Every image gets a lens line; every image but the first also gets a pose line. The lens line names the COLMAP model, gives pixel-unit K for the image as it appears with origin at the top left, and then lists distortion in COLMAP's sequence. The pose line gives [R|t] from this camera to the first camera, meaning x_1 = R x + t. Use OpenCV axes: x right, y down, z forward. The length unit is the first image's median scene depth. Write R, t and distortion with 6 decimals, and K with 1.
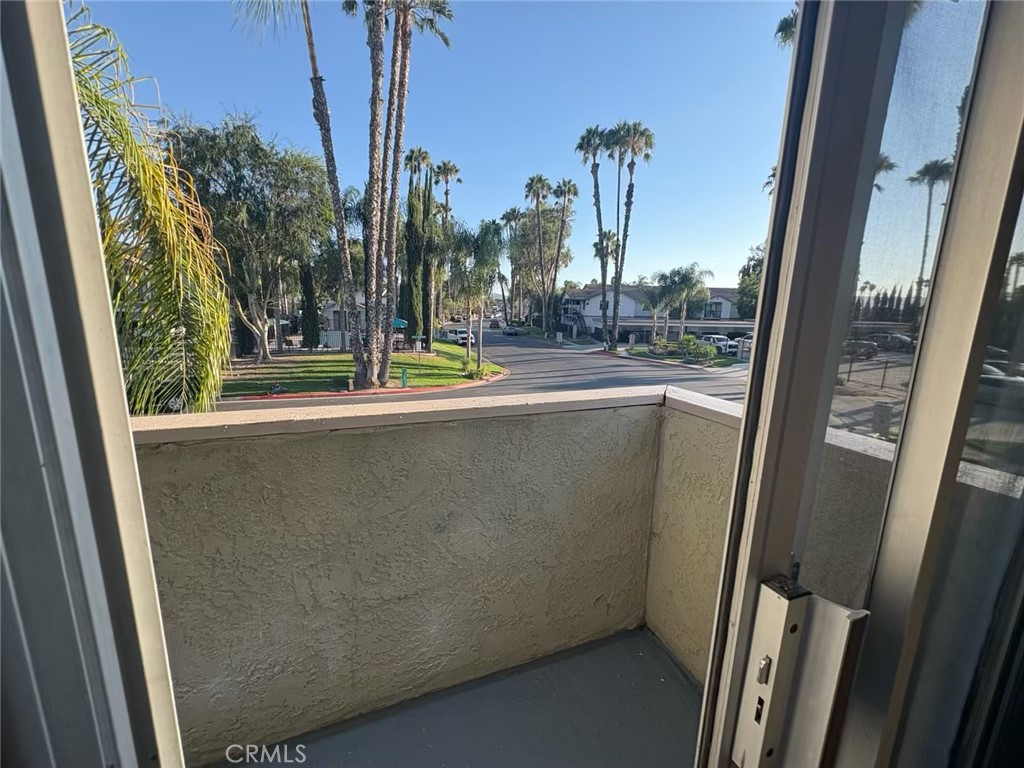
lens RADIAL K [[409.4, 0, 512.0], [0, 409.4, 384.0], [0, 0, 1]] dist [0.001319, 0.000188]
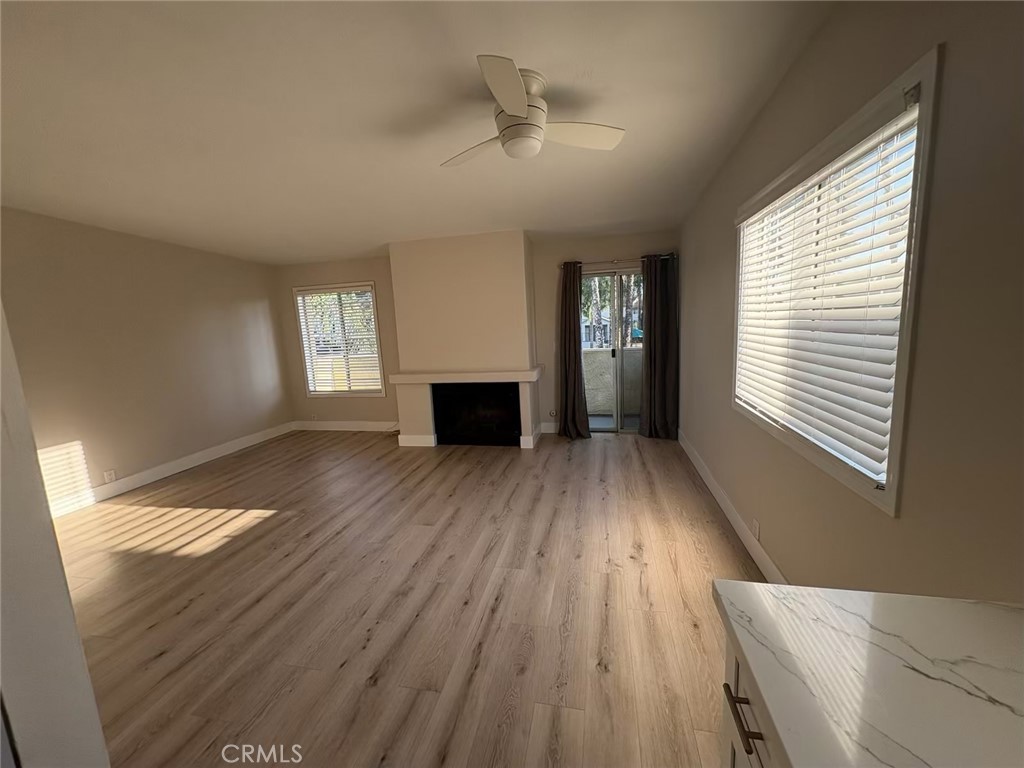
lens RADIAL K [[409.4, 0, 512.0], [0, 409.4, 384.0], [0, 0, 1]] dist [0.001319, 0.000188]
pose [[0.833505, 0.021431, -0.552096, 0.069755], [-0.036916, 0.999175, -0.016948, 0.025077], [0.551277, 0.034507, 0.833608, -0.149923]]
